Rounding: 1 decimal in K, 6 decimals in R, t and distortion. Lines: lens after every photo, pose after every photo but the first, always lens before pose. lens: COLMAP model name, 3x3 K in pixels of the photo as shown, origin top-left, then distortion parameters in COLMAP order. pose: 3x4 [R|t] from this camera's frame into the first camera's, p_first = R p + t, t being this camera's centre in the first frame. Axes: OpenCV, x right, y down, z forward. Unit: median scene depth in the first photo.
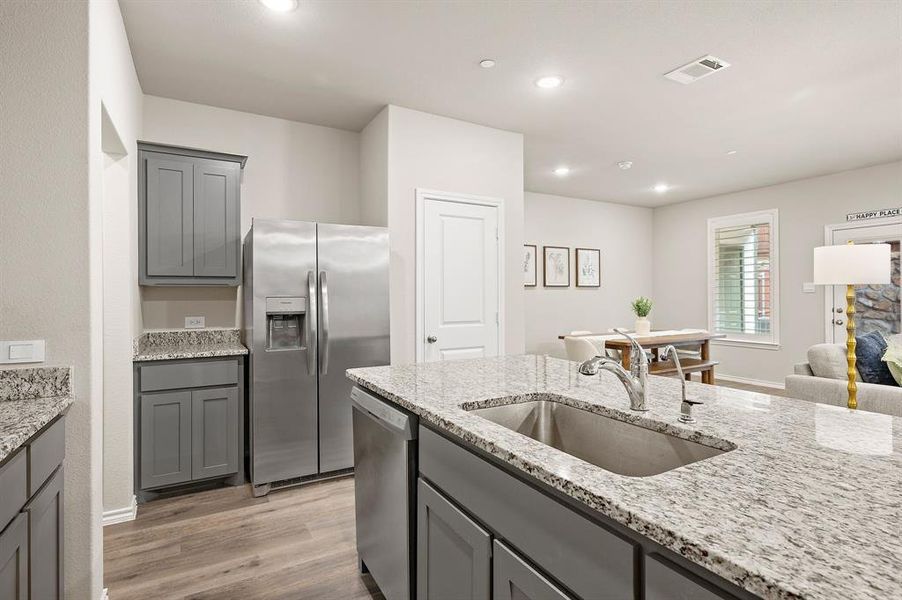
lens RADIAL K [[452.6, 0, 450.9], [0, 452.6, 293.4], [0, 0, 1]] dist [0.000672, -0.000555]
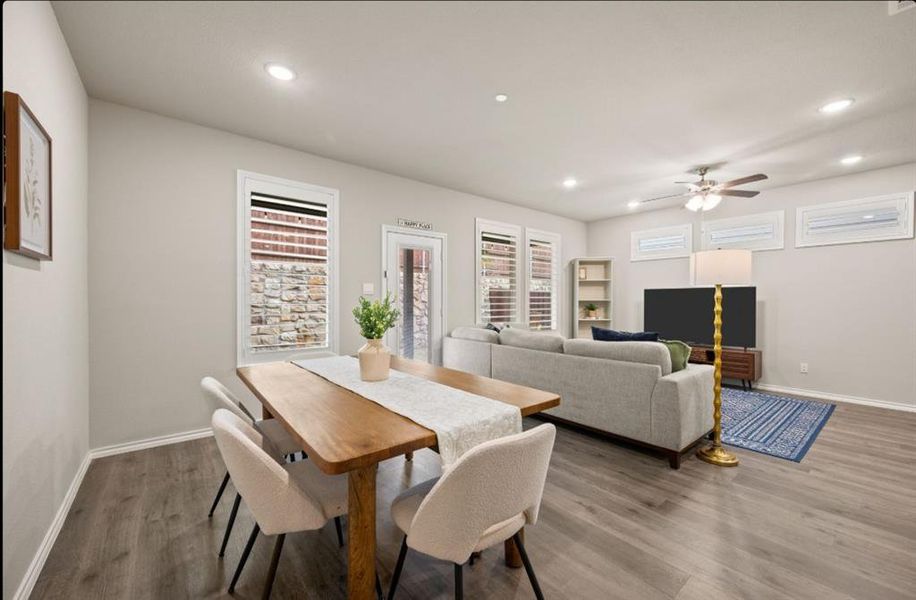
lens RADIAL K [[361.9, 0, 461.2], [0, 361.9, 301.8], [0, 0, 1]] dist [-0.006184, 0.000859]
pose [[-0.168387, 0.006285, 0.985701, 0.090272], [-0.007267, 0.999945, -0.007617, 0.032189], [-0.985694, -0.008446, -0.168332, 1.744905]]
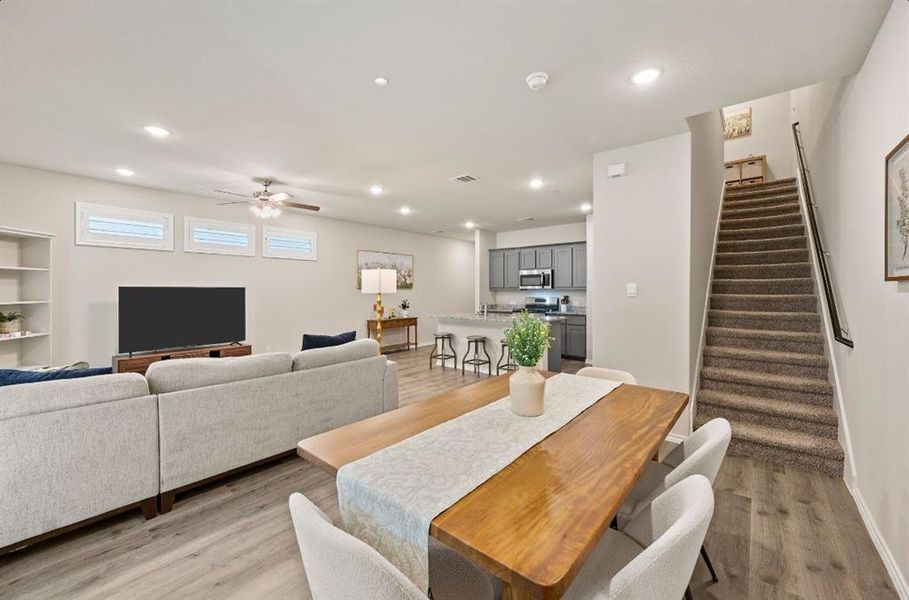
lens RADIAL K [[359.1, 0, 454.7], [0, 359.1, 292.6], [0, 0, 1]] dist [-0.006184, 0.000859]
pose [[-0.935795, 0.011062, -0.352371, 1.055995], [0.010476, 0.999939, 0.003568, -0.023252], [0.352388, -0.000353, -0.935854, 2.270439]]
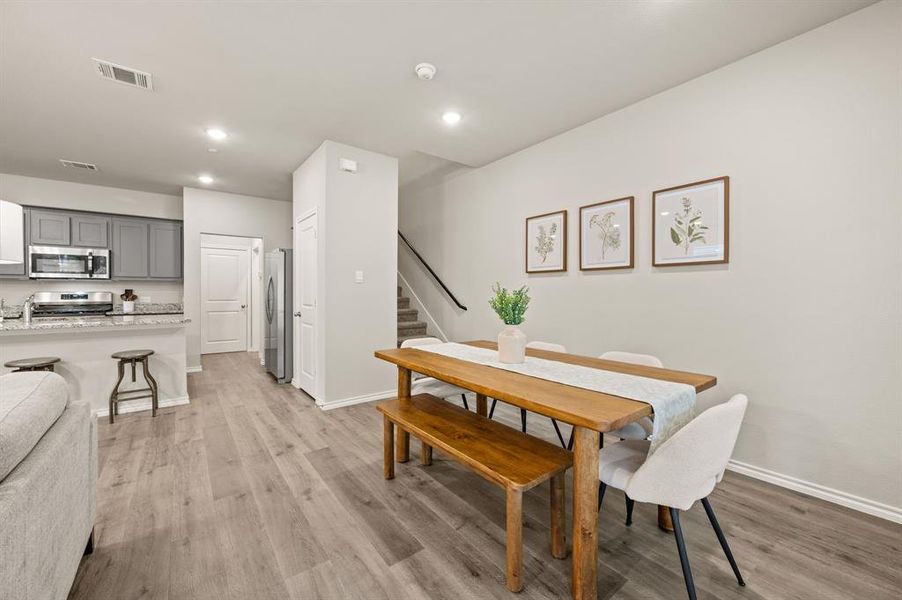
lens RADIAL K [[355.7, 0, 455.1], [0, 355.7, 296.2], [0, 0, 1]] dist [-0.002125, 0.000357]
pose [[0.143116, 0.017562, -0.989550, 1.425564], [0.004617, 0.999820, 0.018412, 0.023696], [0.989695, -0.007203, 0.143009, 1.577093]]
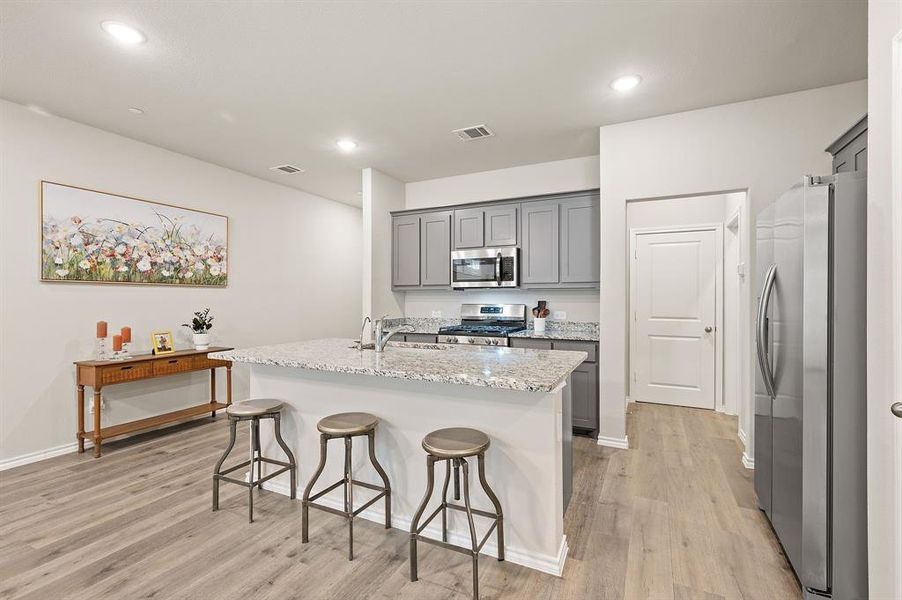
lens RADIAL K [[404.9, 0, 448.1], [0, 404.9, 299.2], [0, 0, 1]] dist [0.003793, 0.000675]
pose [[-0.831324, 0.007158, -0.555742, 0.538492], [0.009308, 0.999956, -0.001043, 0.007026], [0.555710, -0.006040, -0.831354, 1.240972]]
